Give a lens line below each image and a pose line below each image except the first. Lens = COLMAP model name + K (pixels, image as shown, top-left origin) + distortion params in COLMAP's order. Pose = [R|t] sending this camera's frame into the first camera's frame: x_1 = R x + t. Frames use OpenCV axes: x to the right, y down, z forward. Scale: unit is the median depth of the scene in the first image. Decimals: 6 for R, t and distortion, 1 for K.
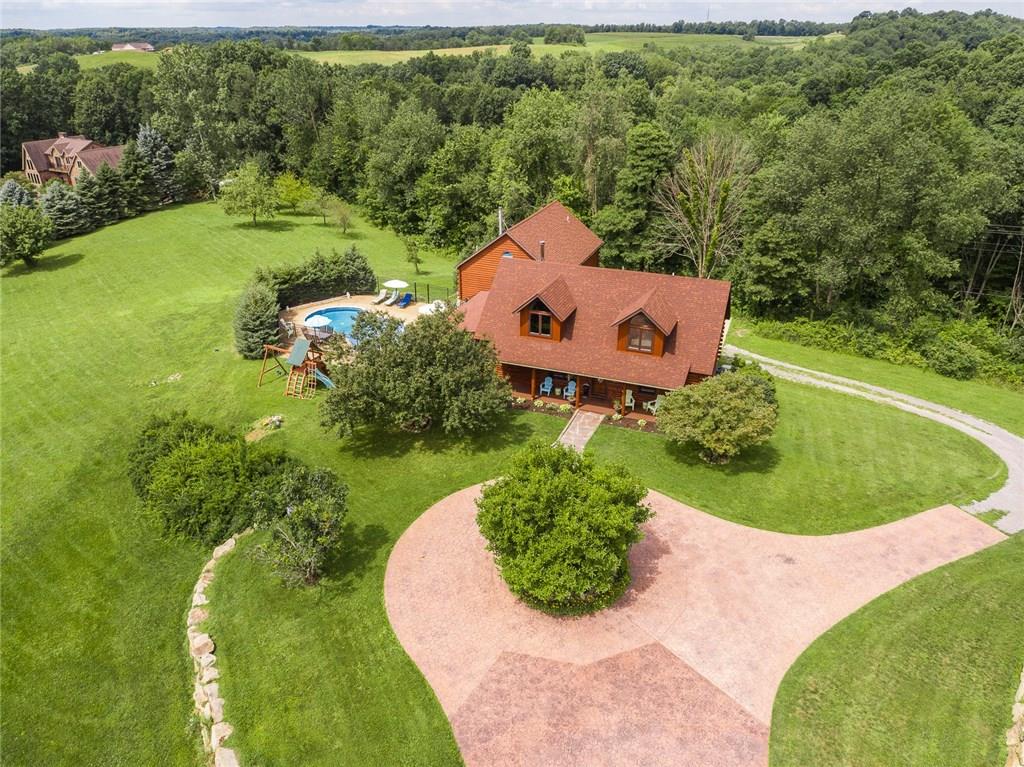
lens RADIAL K [[724.0, 0, 513.0], [0, 724.0, 383.7], [0, 0, 1]] dist [0.000790, -0.014558]
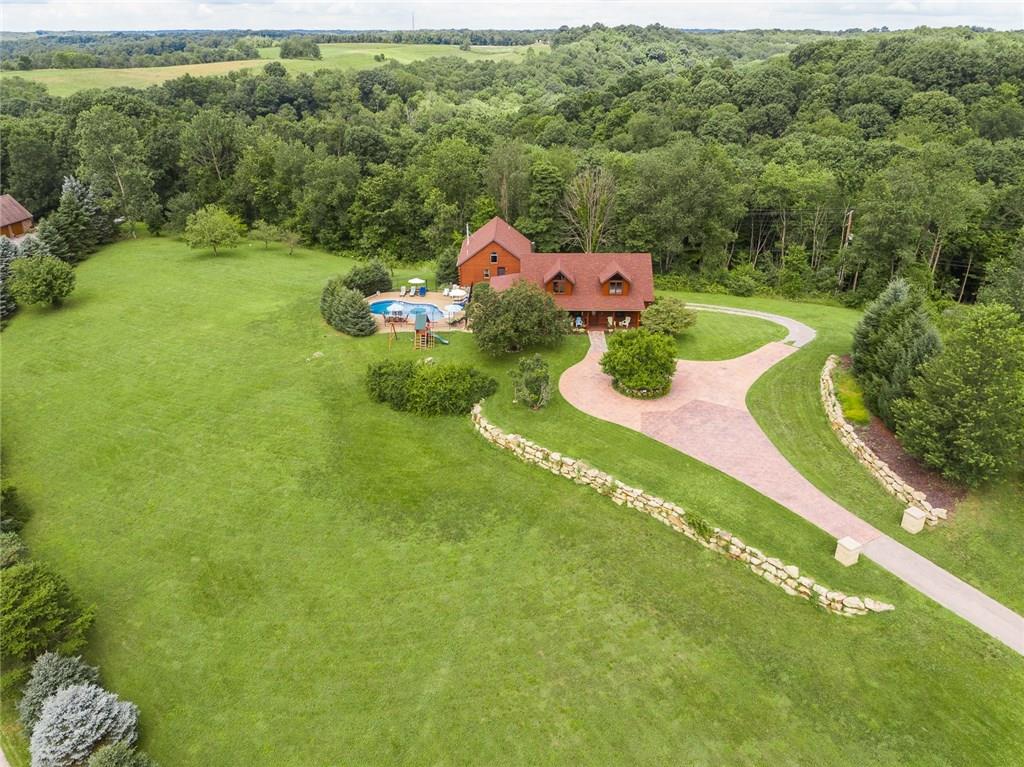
lens RADIAL K [[724.0, 0, 511.6], [0, 724.0, 383.9], [0, 0, 1]] dist [0.000790, -0.014558]
pose [[0.933696, -0.154735, 0.322908, -0.325890], [0.155523, 0.987552, 0.023526, 0.044305], [-0.322529, 0.028253, 0.946138, -0.309328]]
